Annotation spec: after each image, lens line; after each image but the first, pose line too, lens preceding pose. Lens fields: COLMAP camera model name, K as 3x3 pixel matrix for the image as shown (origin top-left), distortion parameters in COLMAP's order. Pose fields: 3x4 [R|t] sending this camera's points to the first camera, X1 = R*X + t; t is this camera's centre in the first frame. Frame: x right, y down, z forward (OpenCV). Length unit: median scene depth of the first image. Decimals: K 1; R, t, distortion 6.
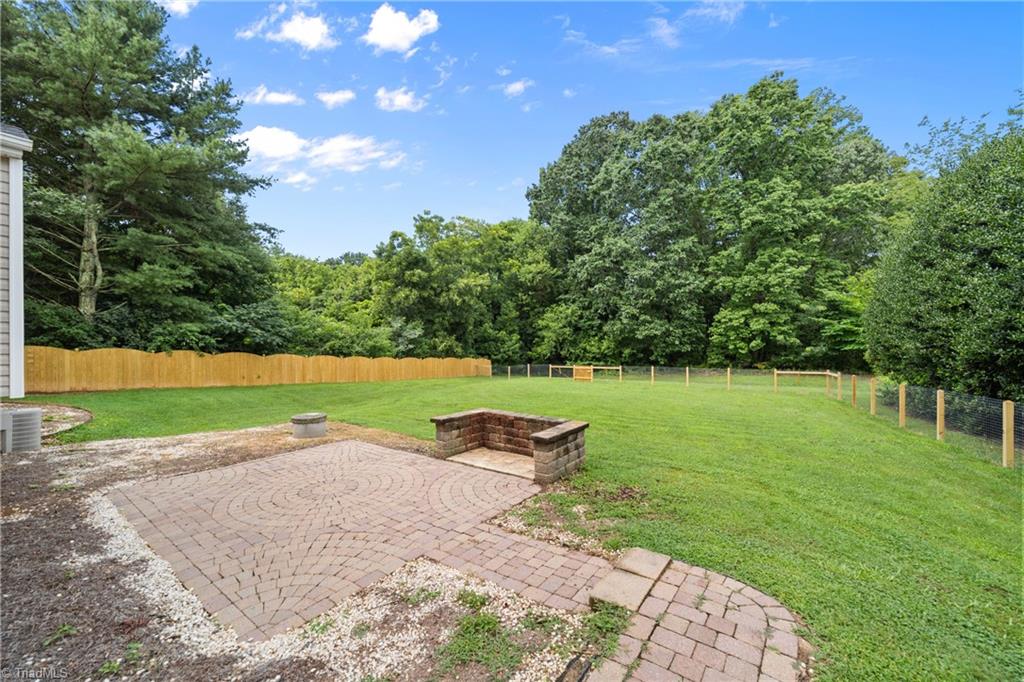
lens RADIAL K [[394.2, 0, 522.9], [0, 394.2, 344.2], [0, 0, 1]] dist [-0.006676, 0.000471]
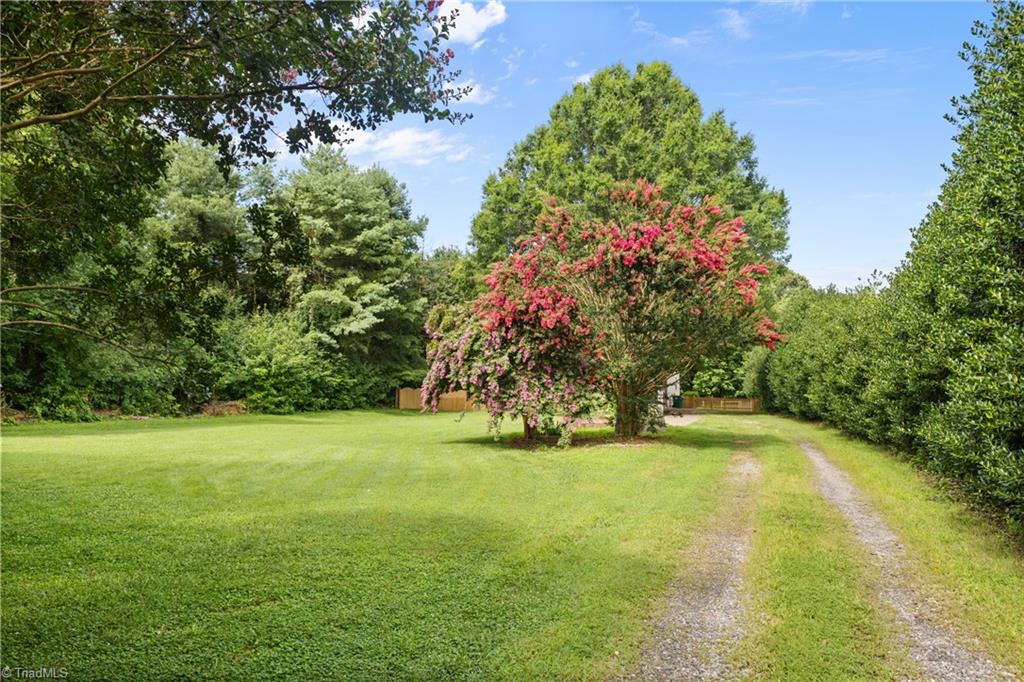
lens RADIAL K [[678.3, 0, 512.0], [0, 678.3, 341.0], [0, 0, 1]] dist [0.002565, -0.000089]
pose [[0.973628, 0.011799, 0.227837, -1.204410], [0.001264, 0.998367, -0.057106, -0.051411], [-0.228139, 0.055888, 0.972023, -2.139191]]
